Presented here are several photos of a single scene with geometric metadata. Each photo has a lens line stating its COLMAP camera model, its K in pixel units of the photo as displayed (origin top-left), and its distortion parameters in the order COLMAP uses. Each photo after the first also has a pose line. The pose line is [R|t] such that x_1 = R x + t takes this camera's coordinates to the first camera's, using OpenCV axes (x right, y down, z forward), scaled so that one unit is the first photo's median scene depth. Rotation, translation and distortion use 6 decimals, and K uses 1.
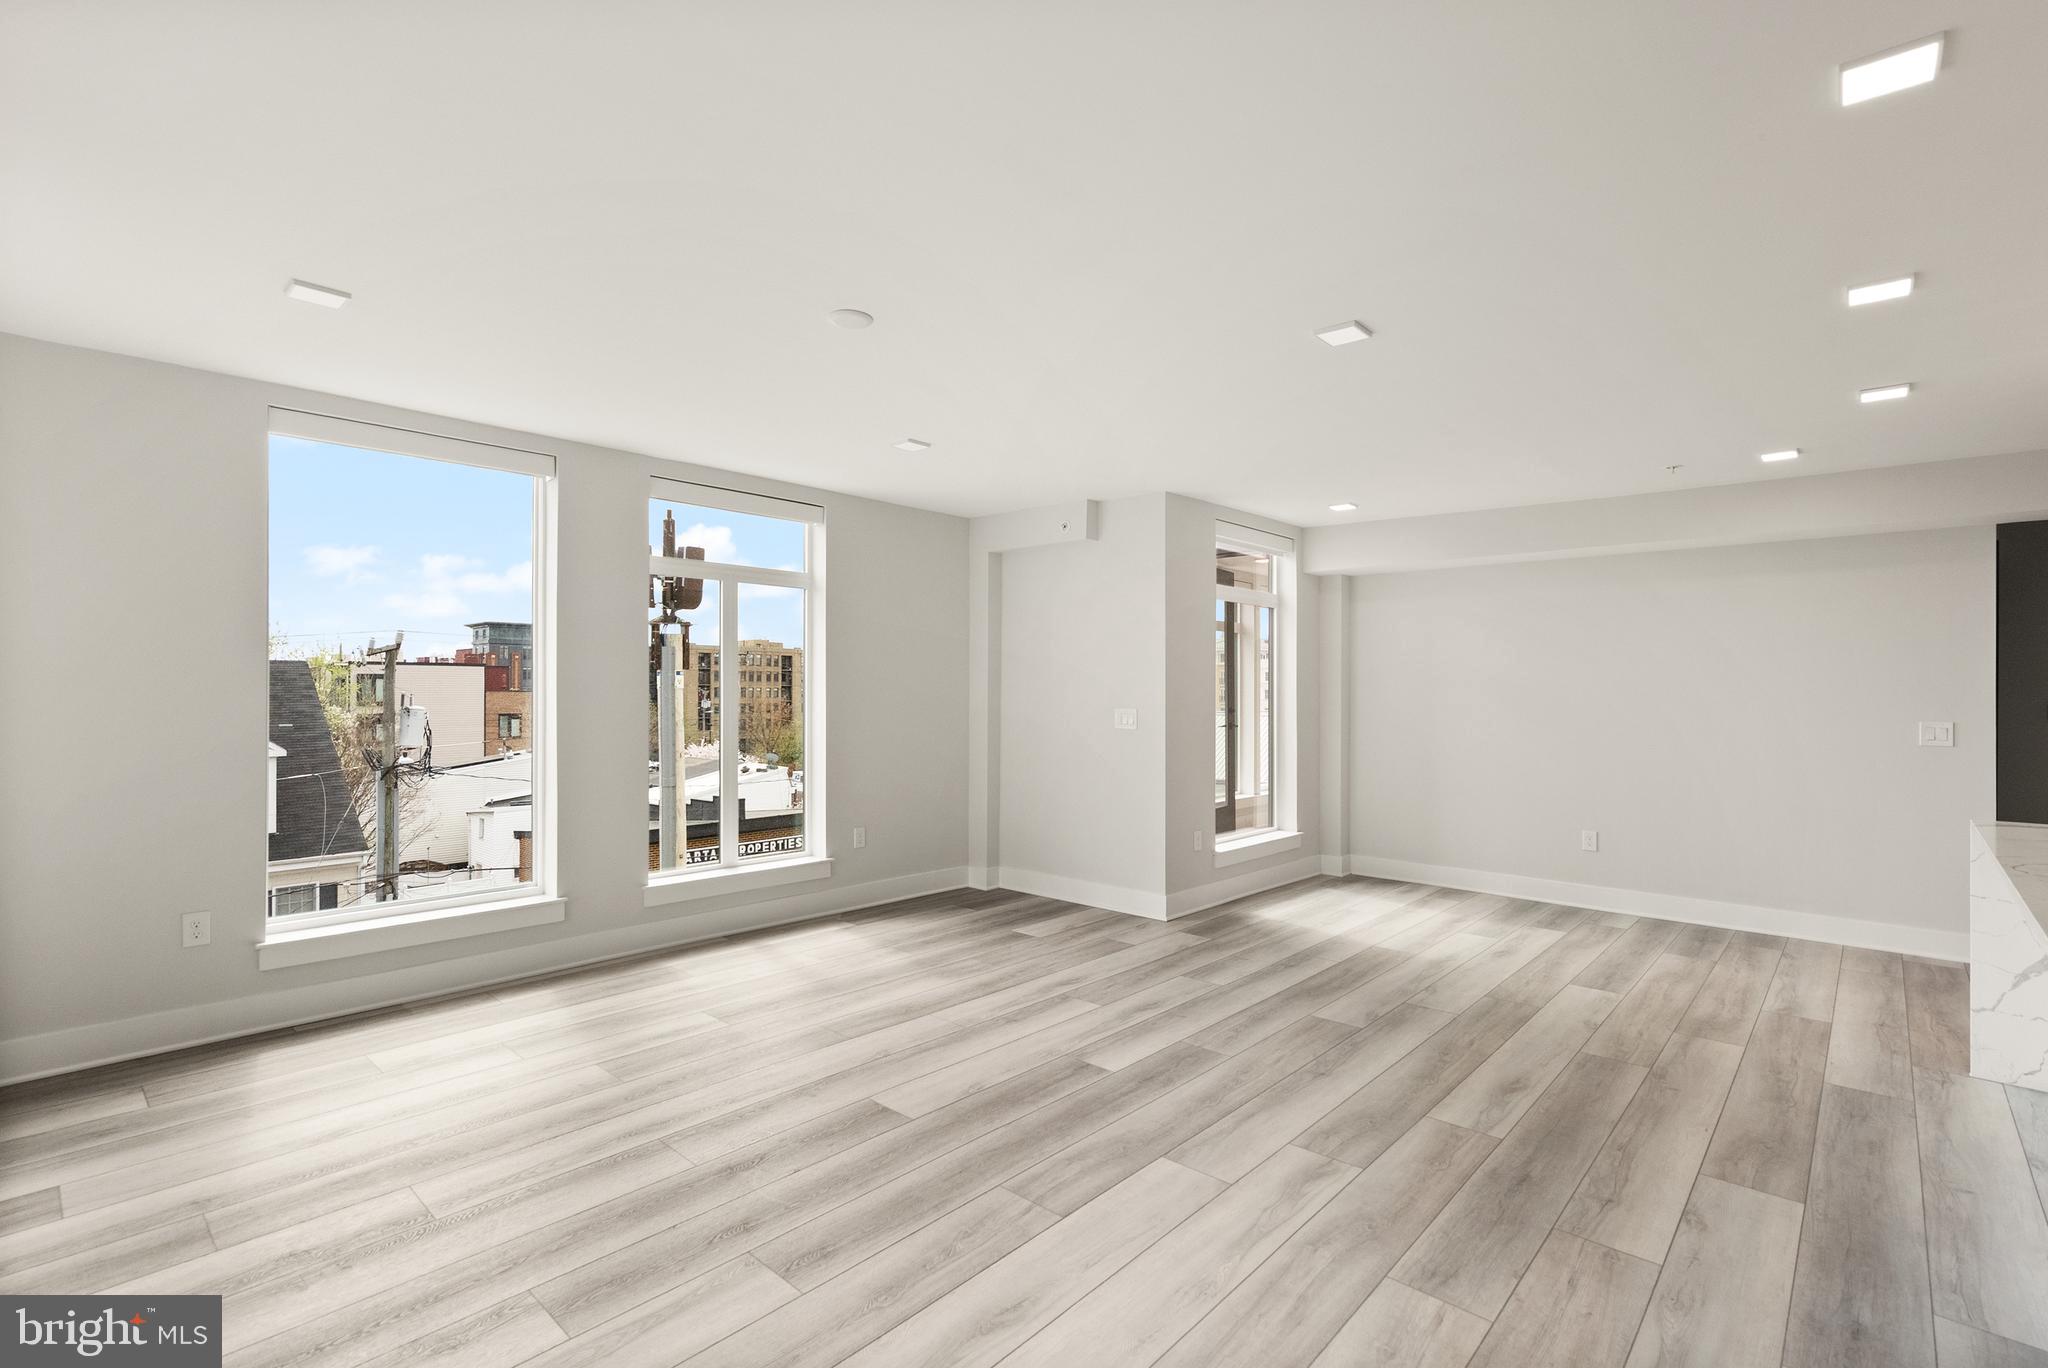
lens RADIAL K [[944.4, 0, 1024.5], [0, 944.4, 689.9], [0, 0, 1]] dist [-0.000786, -0.000501]
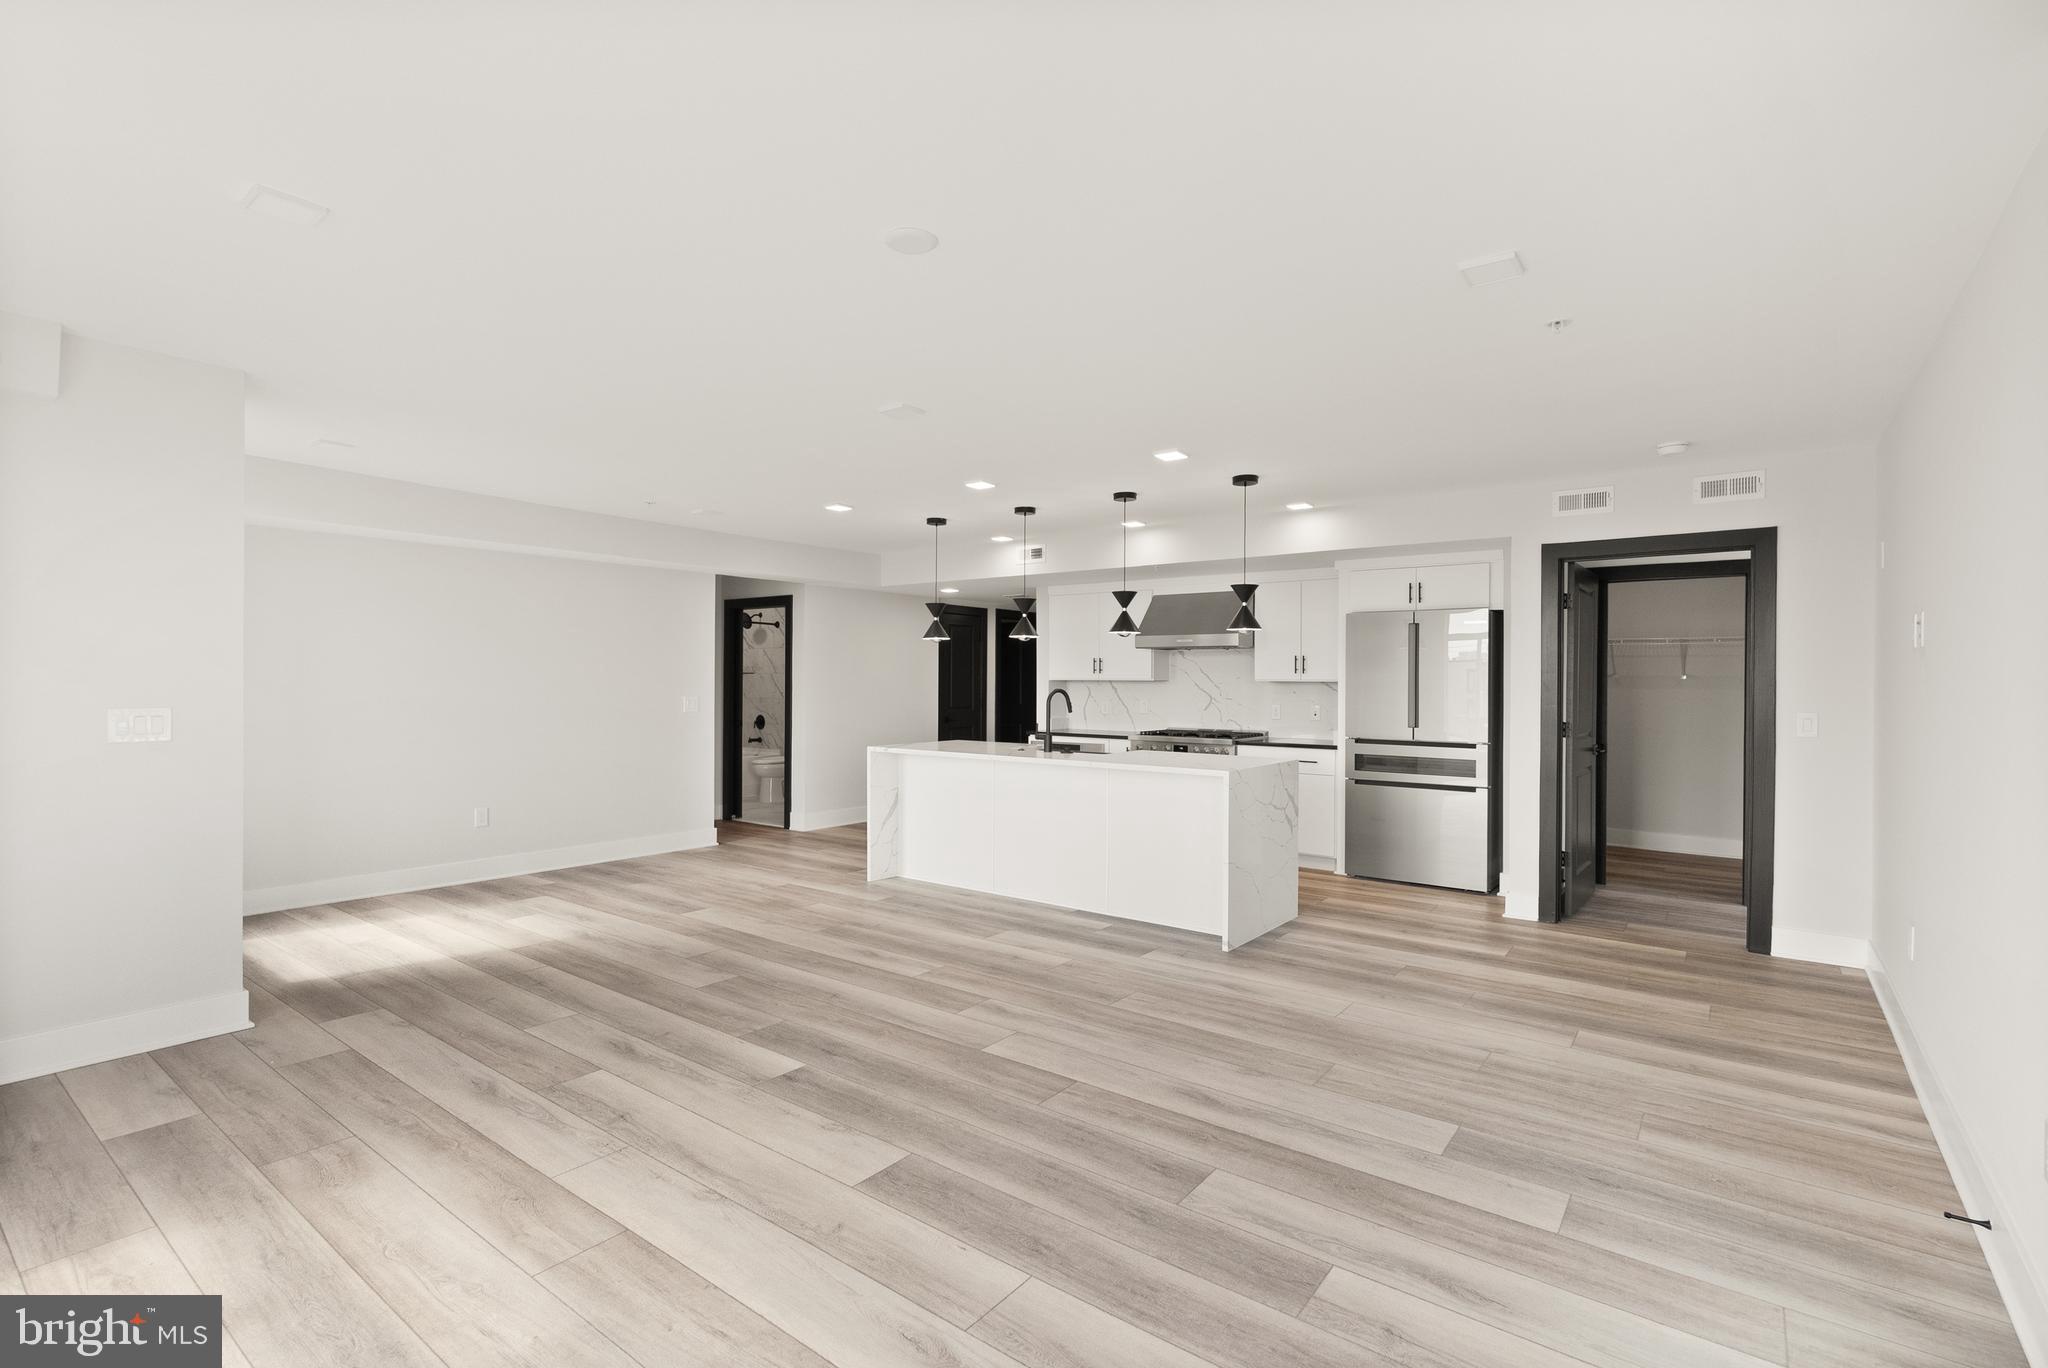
lens RADIAL K [[951.0, 0, 1024.0], [0, 951.0, 684.0], [0, 0, 1]] dist [0.000743, -0.000006]
pose [[-0.087227, -0.012639, 0.996108, -0.577219], [-0.008732, 0.999891, 0.011922, -0.008324], [-0.996150, -0.007658, -0.087327, 0.537657]]
